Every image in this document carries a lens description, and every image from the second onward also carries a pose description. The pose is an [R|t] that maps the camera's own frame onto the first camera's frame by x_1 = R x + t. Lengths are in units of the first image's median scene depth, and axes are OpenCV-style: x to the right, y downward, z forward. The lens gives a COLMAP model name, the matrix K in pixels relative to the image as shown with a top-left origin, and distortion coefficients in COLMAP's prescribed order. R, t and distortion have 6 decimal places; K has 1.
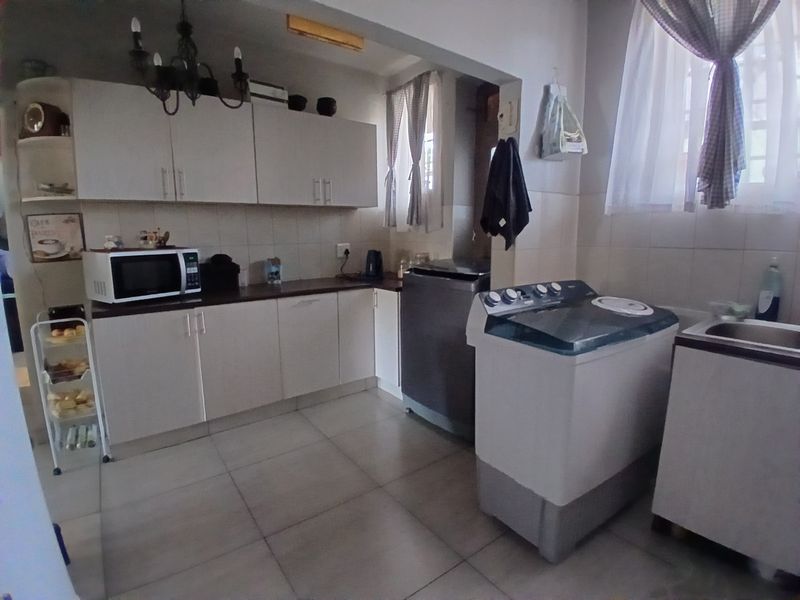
lens RADIAL K [[403.5, 0, 395.5], [0, 403.5, 298.7], [0, 0, 1]] dist [-0.000845, -0.038176]
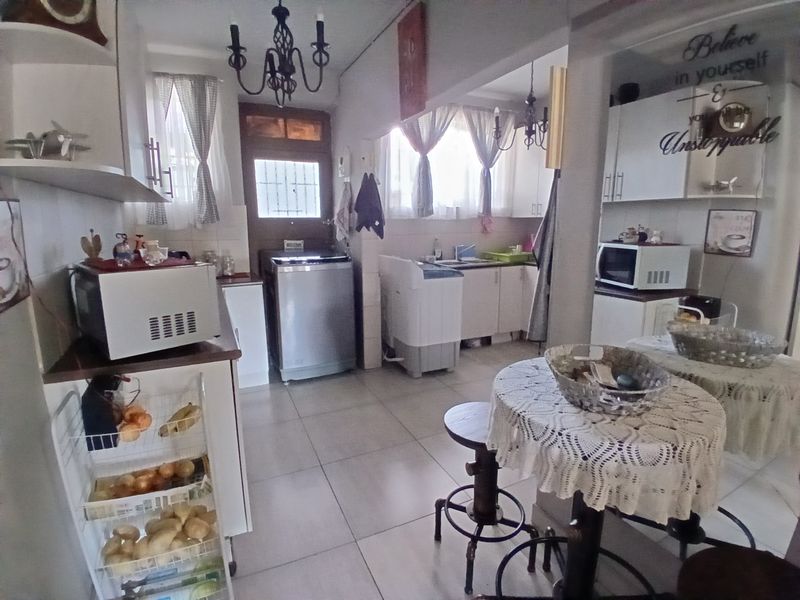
lens RADIAL K [[403.5, 0, 395.5], [0, 403.5, 298.7], [0, 0, 1]] dist [-0.000845, -0.038176]
pose [[0.195016, -0.171729, 0.965649, -1.415783], [0.164447, 0.976340, 0.140420, -0.099786], [-0.966916, 0.131414, 0.218642, 0.587352]]
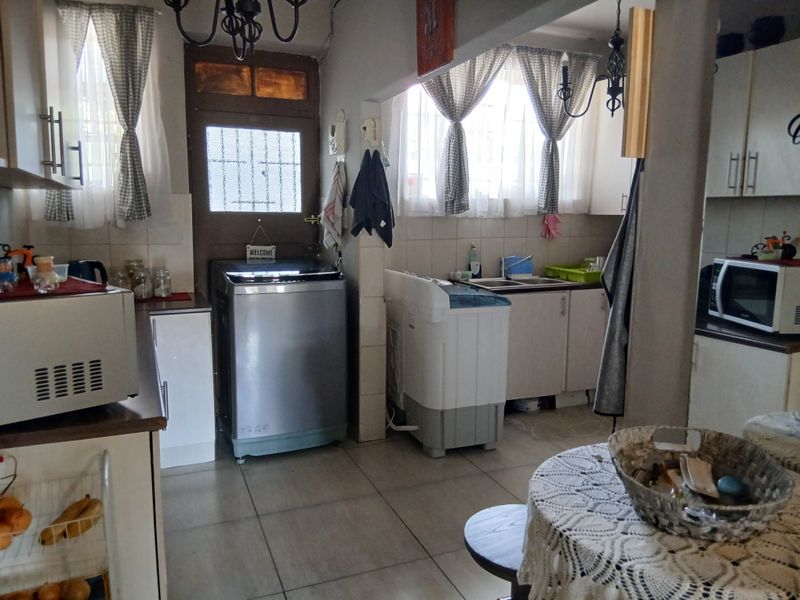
lens RADIAL K [[612.7, 0, 393.9], [0, 612.7, 298.2], [0, 0, 1]] dist [0.087636, -0.153657]
pose [[0.241360, -0.123429, 0.962554, -1.436579], [0.149727, 0.984738, 0.088729, -0.127459], [-0.958815, 0.122705, 0.256157, 0.537726]]
